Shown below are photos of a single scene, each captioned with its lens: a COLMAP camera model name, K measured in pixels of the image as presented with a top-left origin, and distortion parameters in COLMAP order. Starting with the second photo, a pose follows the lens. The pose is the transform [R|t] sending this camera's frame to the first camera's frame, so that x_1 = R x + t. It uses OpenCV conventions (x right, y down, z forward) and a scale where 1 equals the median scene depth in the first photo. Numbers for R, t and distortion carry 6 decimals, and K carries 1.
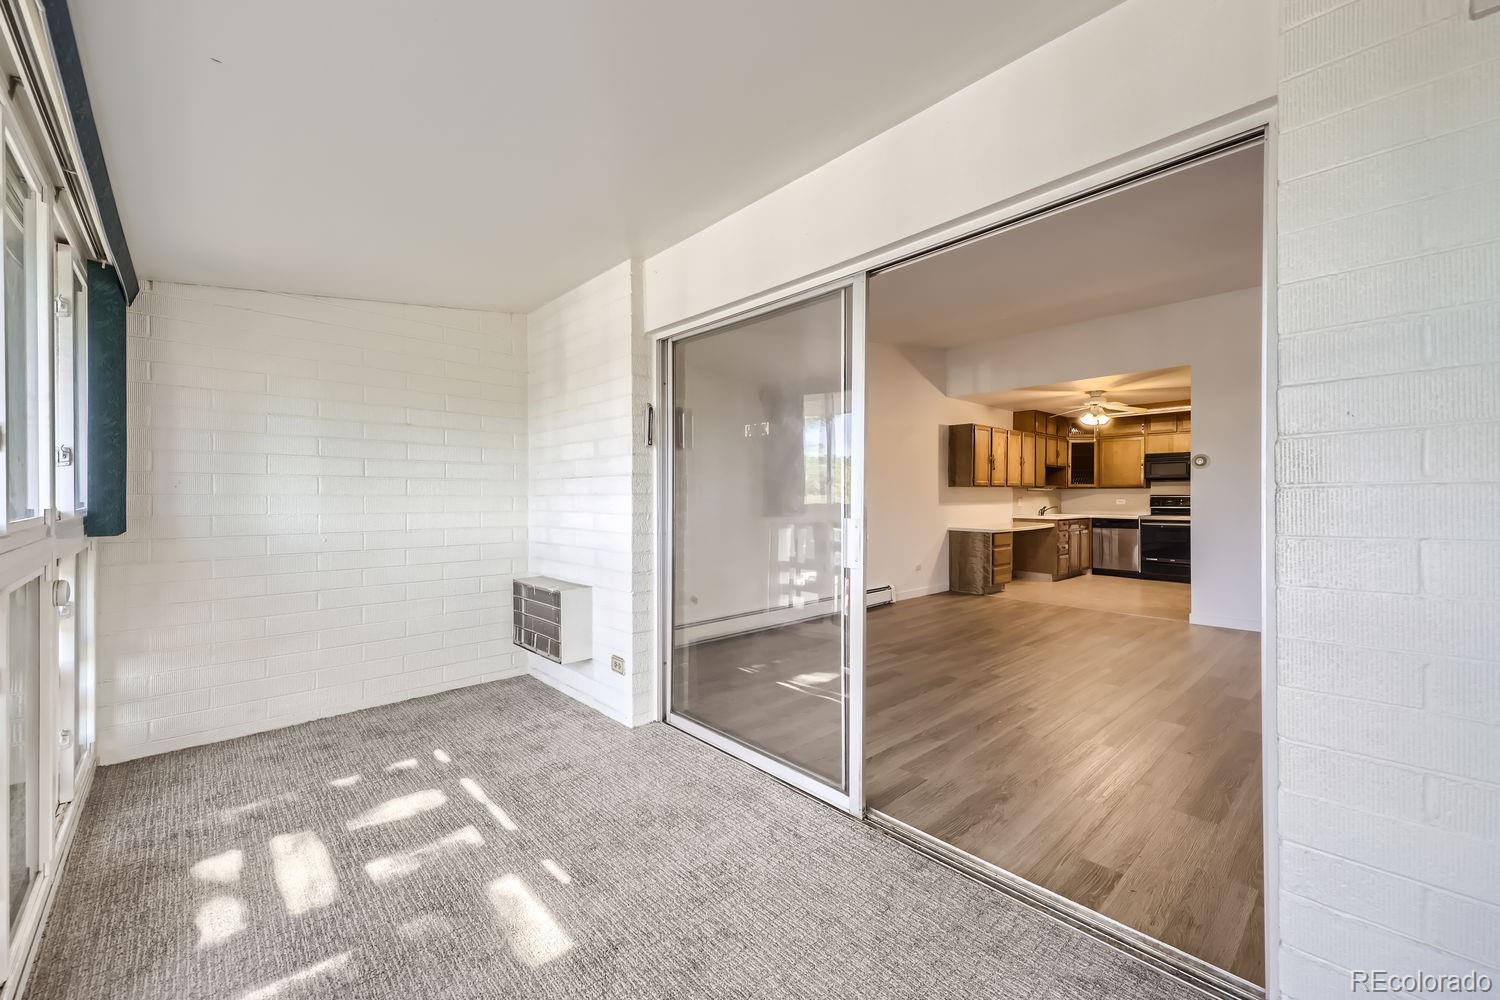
lens RADIAL K [[593.8, 0, 731.7], [0, 593.8, 498.9], [0, 0, 1]] dist [0.031688, -0.005966]
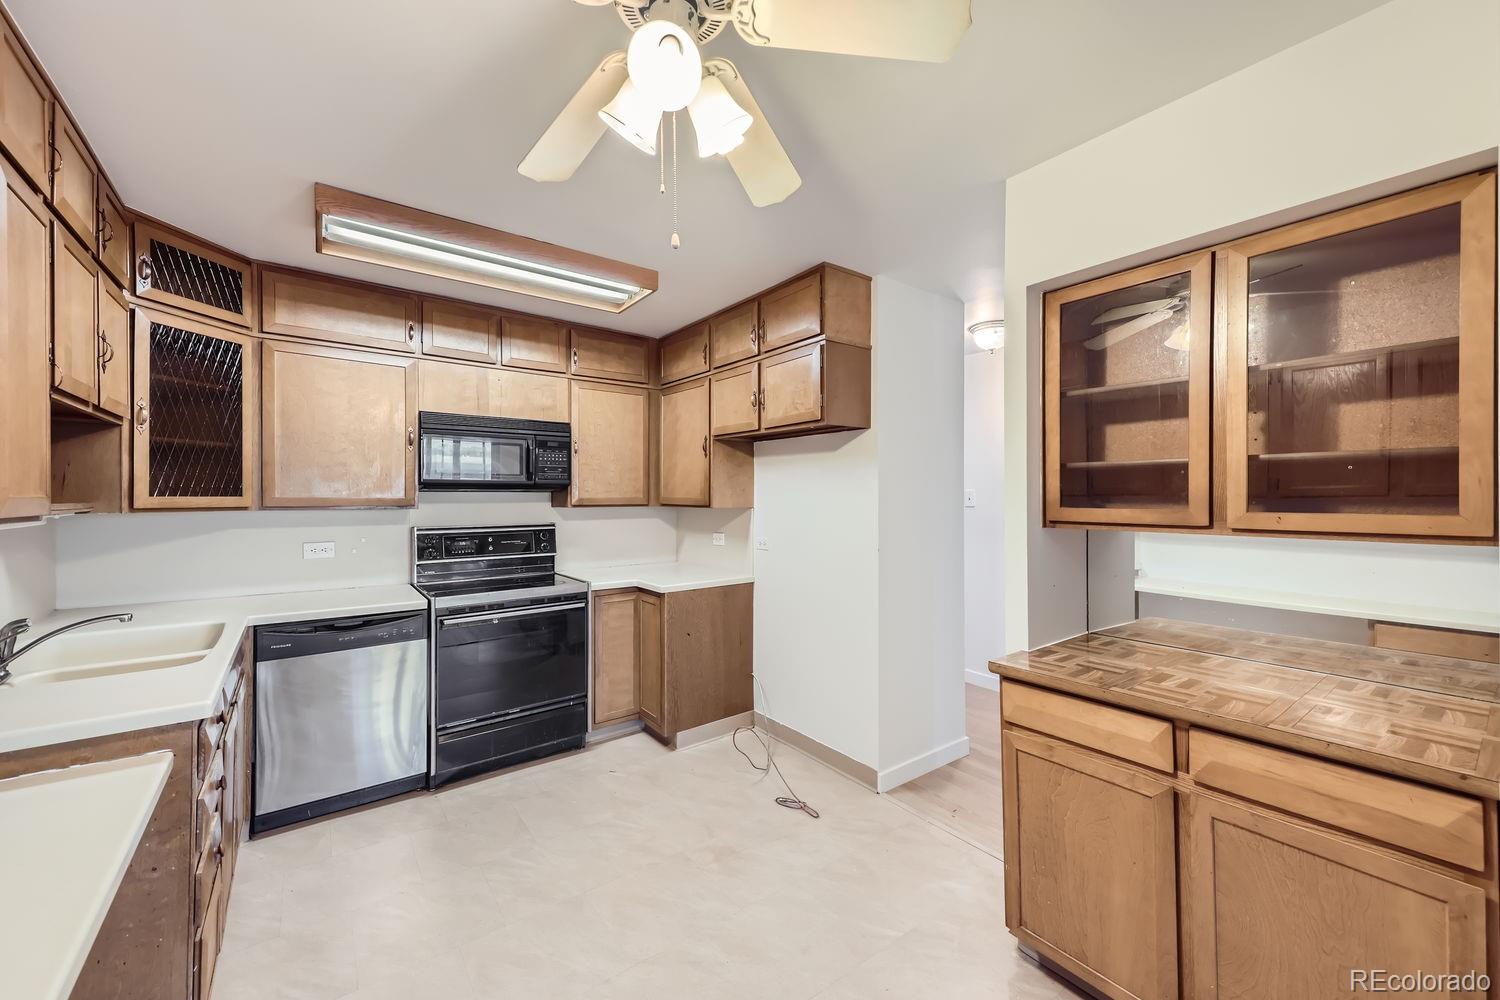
lens RADIAL K [[593.8, 0, 780.3], [0, 593.8, 497.3], [0, 0, 1]] dist [0.031688, -0.005966]
pose [[0.074035, 0.000146, 0.997256, 0.427126], [0.002657, 0.999996, -0.000344, -0.029138], [-0.997252, 0.002676, 0.074034, 0.910437]]
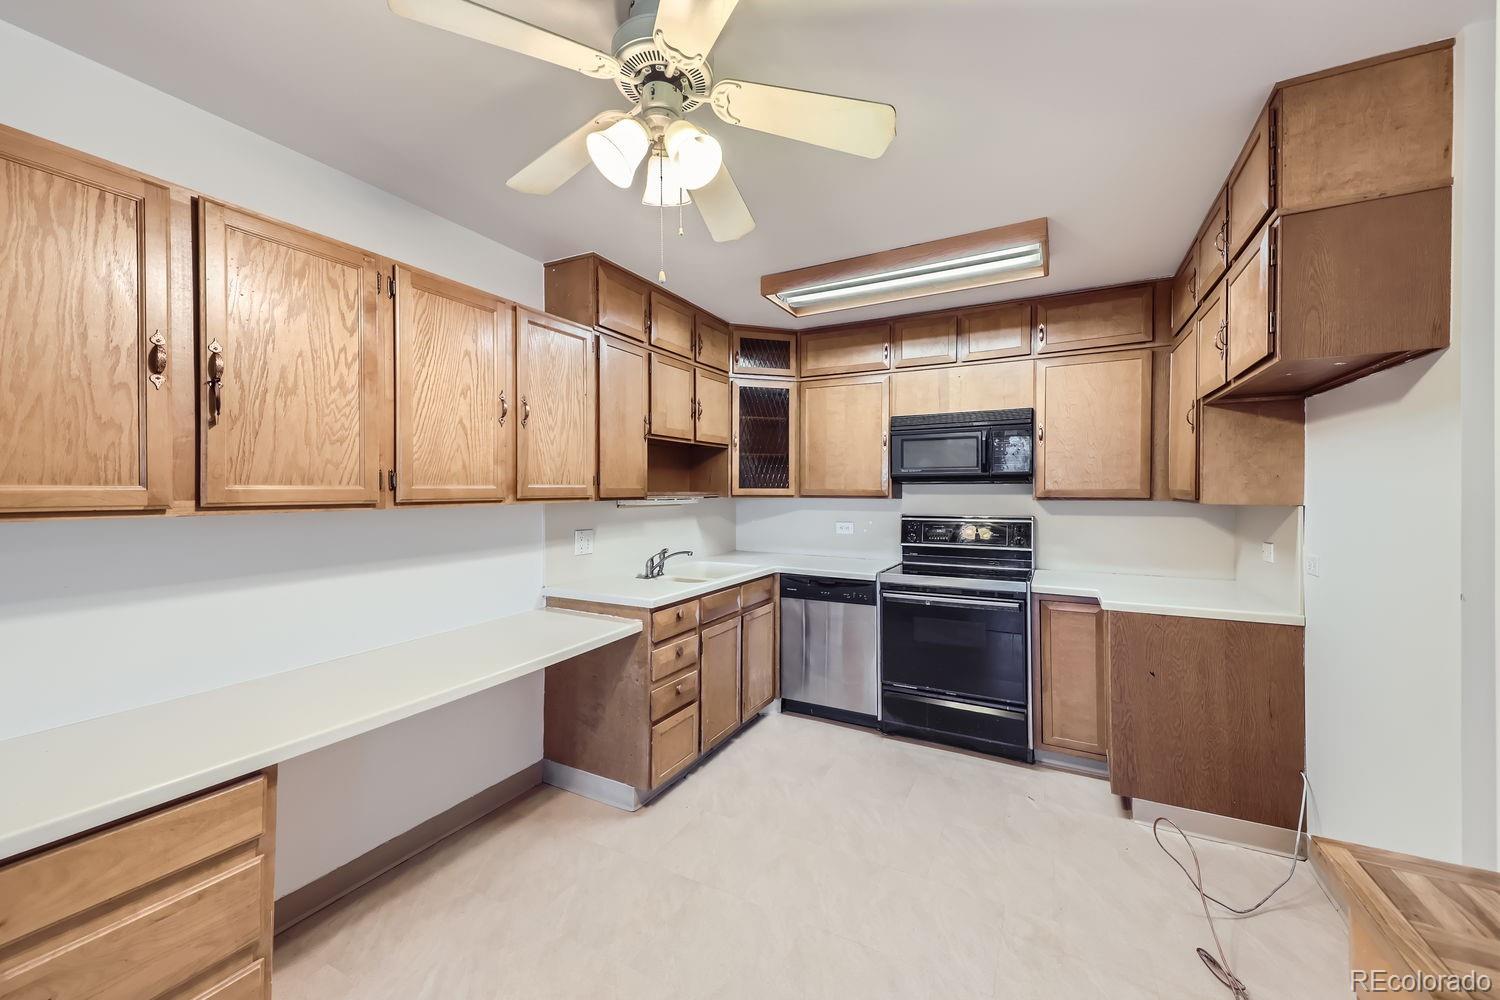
lens RADIAL K [[593.8, 0, 724.4], [0, 593.8, 492.0], [0, 0, 1]] dist [0.031688, -0.005966]
pose [[0.948936, -0.000175, 0.315468, 0.533743], [0.000022, 1.000000, 0.000488, -0.027698], [-0.315468, -0.000456, 0.948936, 0.769990]]
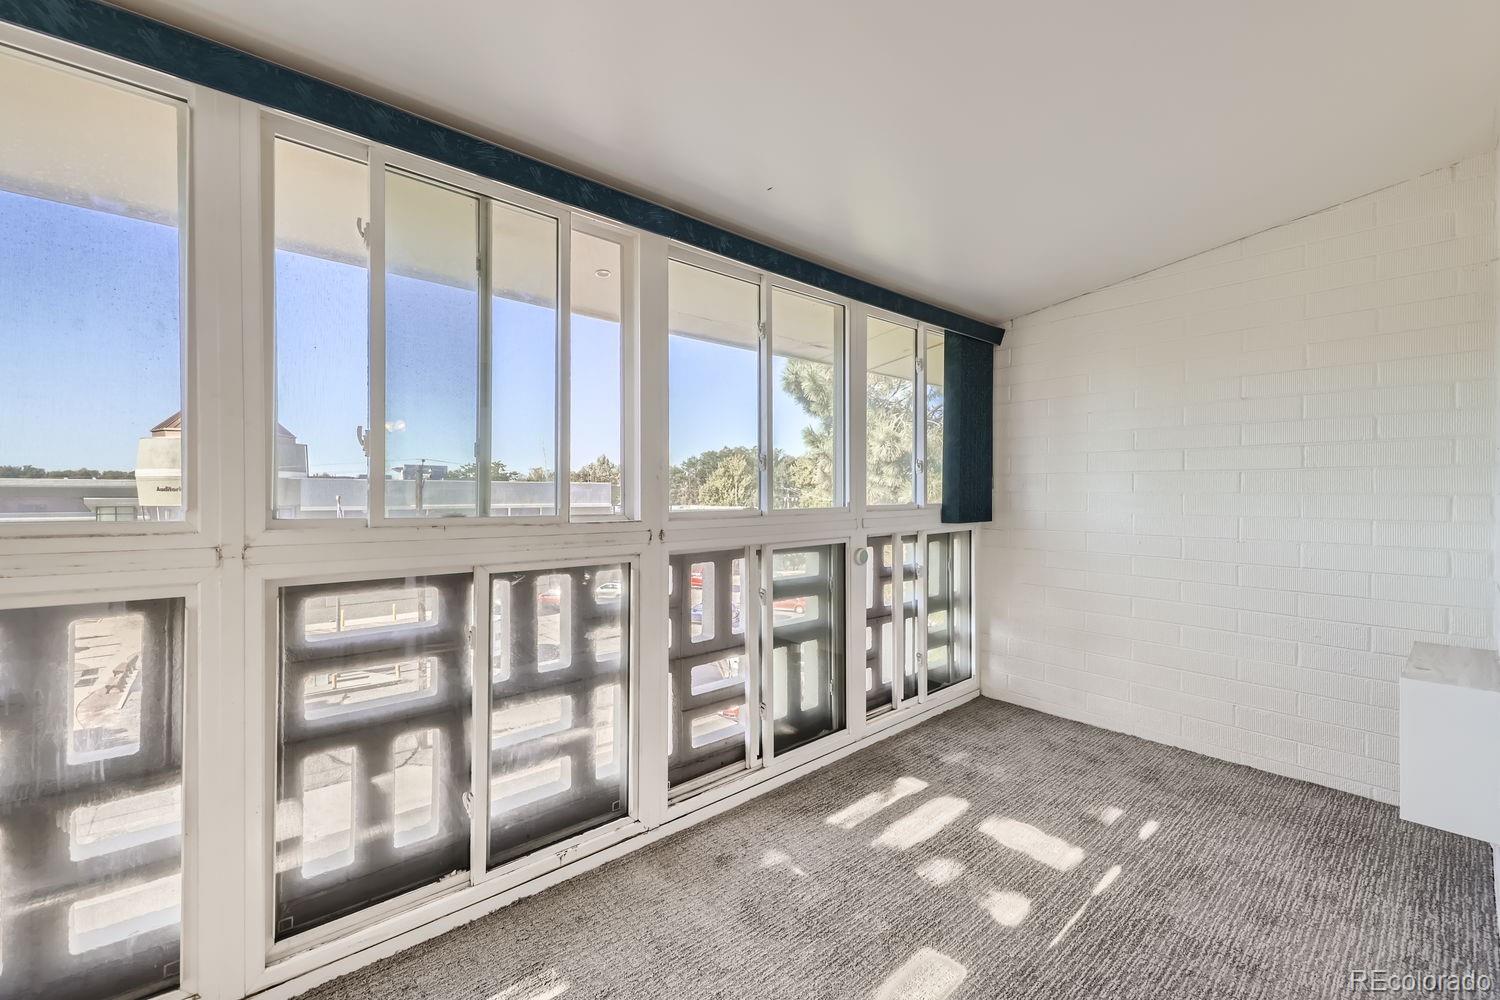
lens RADIAL K [[620.6, 0, 765.0], [0, 620.6, 498.4], [0, 0, 1]] dist [0.023790, -0.000212]
pose [[-0.022346, 0.011103, -0.999689, 0.120481], [-0.000290, 0.999938, 0.011112, -0.003505], [0.999750, 0.000538, -0.022342, 0.195606]]
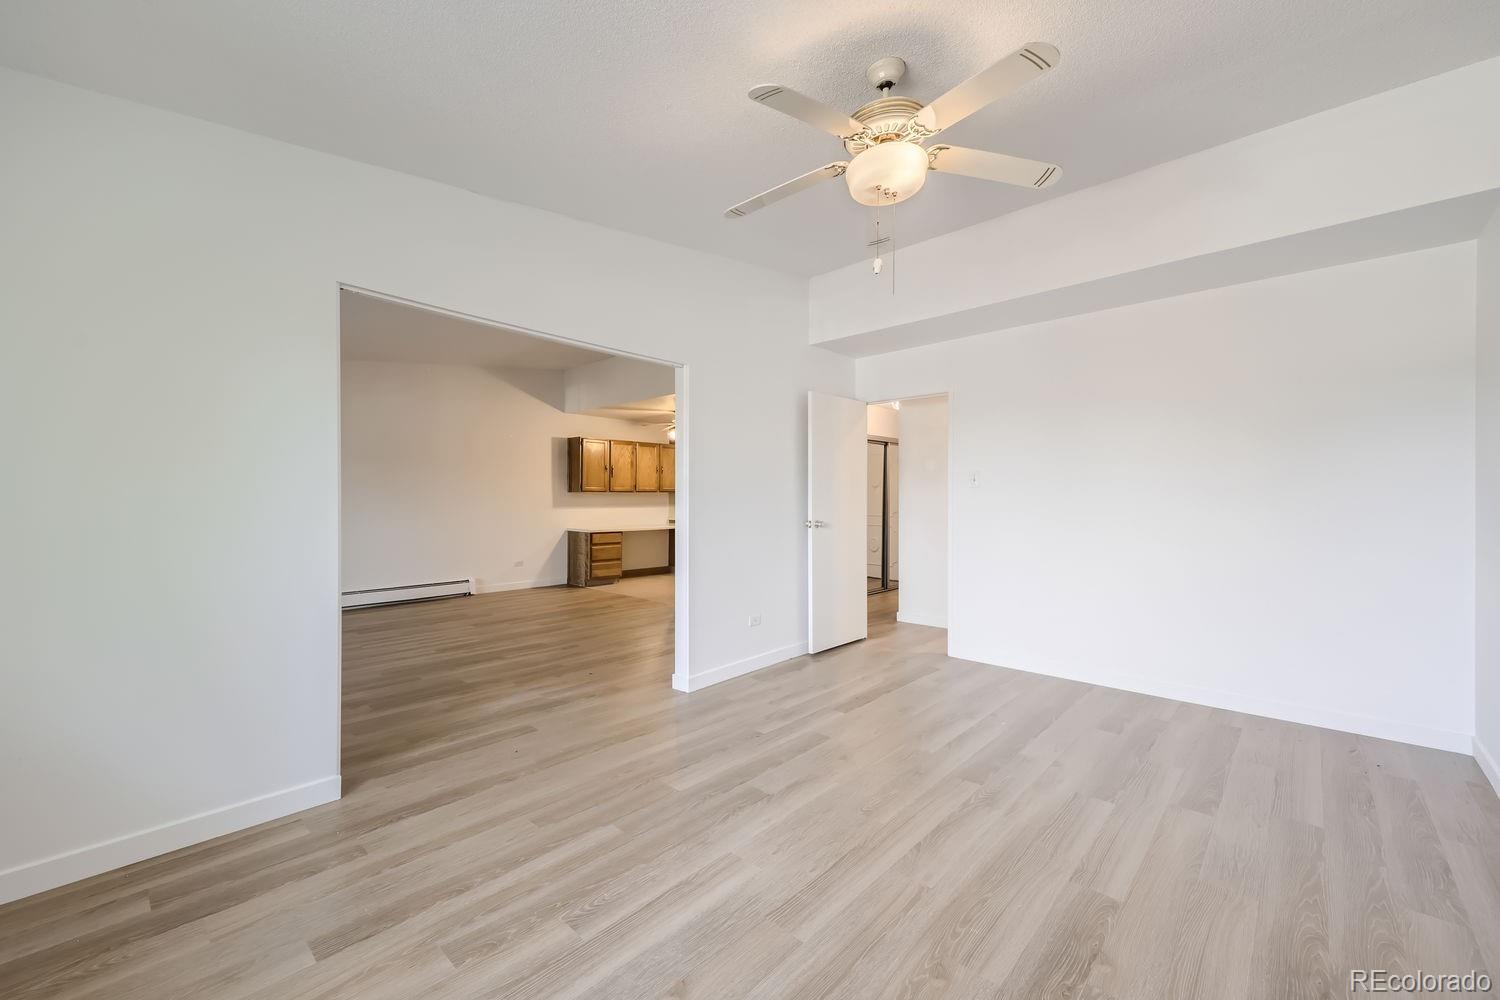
lens RADIAL K [[593.8, 0, 738.8], [0, 593.8, 507.1], [0, 0, 1]] dist [0.031688, -0.005966]
pose [[0.997088, 0.002697, 0.076212, 0.597598], [-0.003500, 0.999940, 0.010407, -0.005006], [-0.076179, -0.010643, 0.997037, -0.151980]]
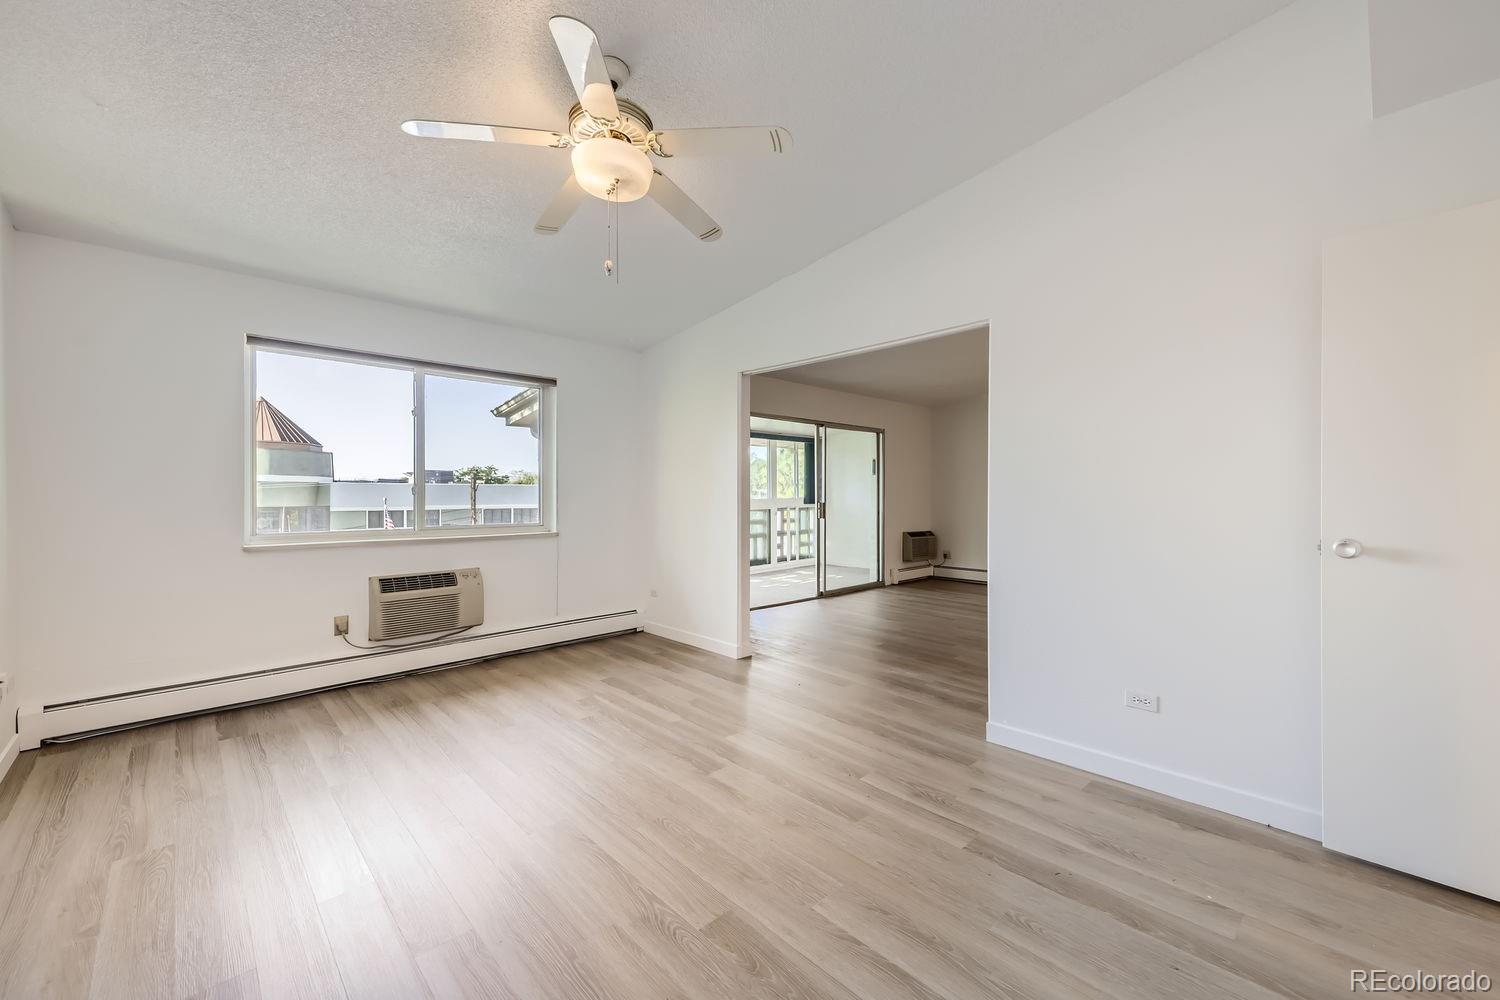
lens RADIAL K [[601.4, 0, 766.2], [0, 601.4, 487.4], [0, 0, 1]] dist [0.043468, 0.000541]
pose [[0.026274, -0.009692, -0.999608, 0.990788], [-0.001037, 0.999952, -0.009722, -0.004922], [0.999654, 0.001292, 0.026262, 0.195165]]
